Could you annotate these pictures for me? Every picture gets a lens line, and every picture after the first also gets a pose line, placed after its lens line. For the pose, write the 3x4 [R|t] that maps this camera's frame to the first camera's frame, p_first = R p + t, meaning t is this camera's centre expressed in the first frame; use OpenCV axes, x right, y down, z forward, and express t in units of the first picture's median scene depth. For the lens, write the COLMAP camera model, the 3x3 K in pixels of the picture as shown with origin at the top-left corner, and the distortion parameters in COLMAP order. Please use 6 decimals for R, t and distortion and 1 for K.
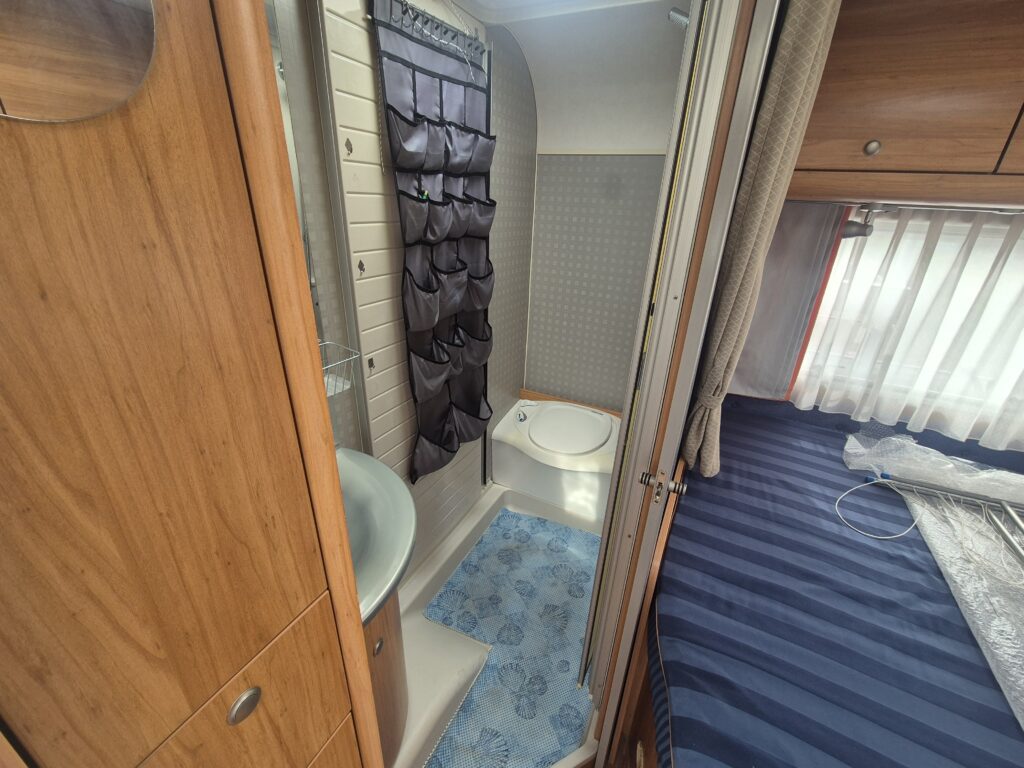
lens RADIAL K [[418.0, 0, 516.5], [0, 418.0, 383.7], [0, 0, 1]] dist [-0.002136, -0.000301]
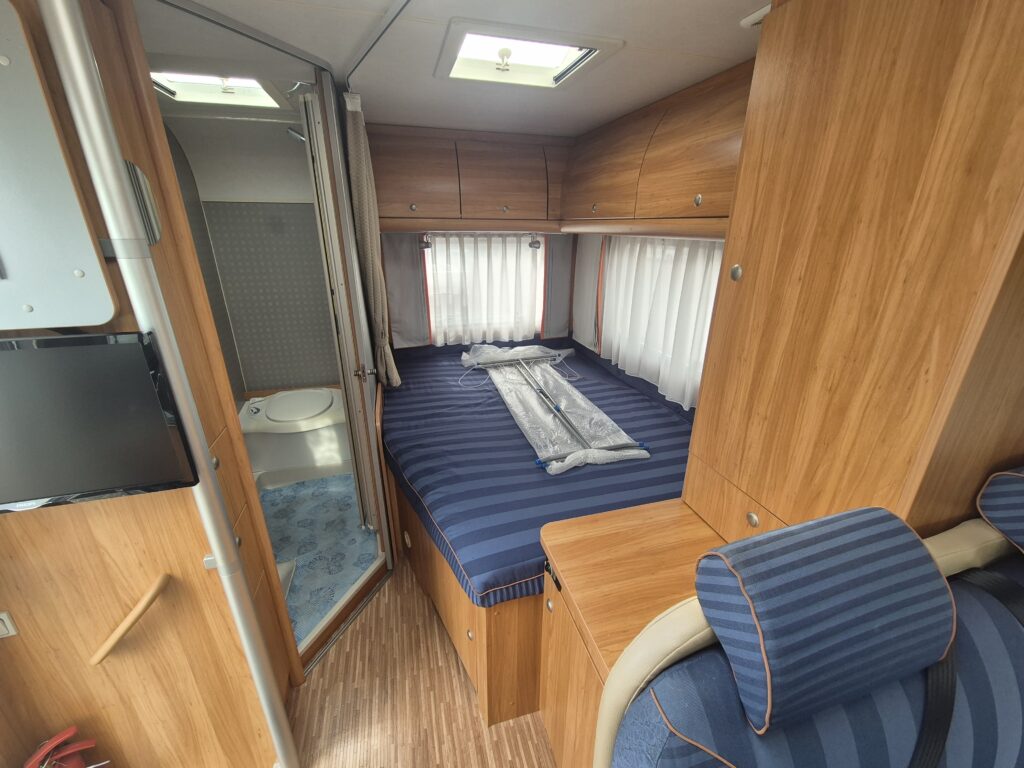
lens RADIAL K [[418.0, 0, 516.5], [0, 418.0, 383.7], [0, 0, 1]] dist [-0.002136, -0.000301]
pose [[0.738422, -0.271629, 0.617212, -0.222773], [0.294107, 0.953371, 0.067706, 0.210520], [-0.606824, 0.131531, 0.783878, -0.614151]]
